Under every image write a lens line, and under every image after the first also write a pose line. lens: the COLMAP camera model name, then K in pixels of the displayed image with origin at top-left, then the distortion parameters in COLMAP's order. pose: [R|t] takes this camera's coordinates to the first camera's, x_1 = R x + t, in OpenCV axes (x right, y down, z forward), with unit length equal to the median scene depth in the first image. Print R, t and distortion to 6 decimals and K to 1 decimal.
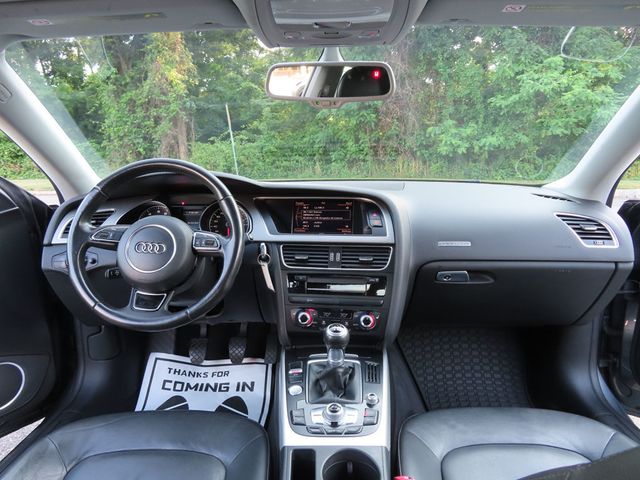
lens RADIAL K [[460.3, 0, 320.0], [0, 460.3, 240.0], [0, 0, 1]] dist [0.000320, -0.002085]
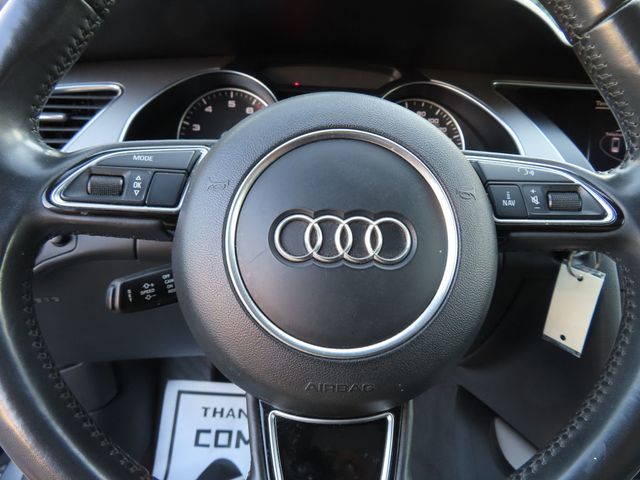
lens RADIAL K [[460.3, 0, 320.0], [0, 460.3, 240.0], [0, 0, 1]] dist [0.000320, -0.002085]
pose [[0.996782, 0.047850, 0.064313, -0.306724], [-0.056769, 0.987817, 0.144893, -0.009762], [-0.056597, -0.148078, 0.987355, 0.617366]]
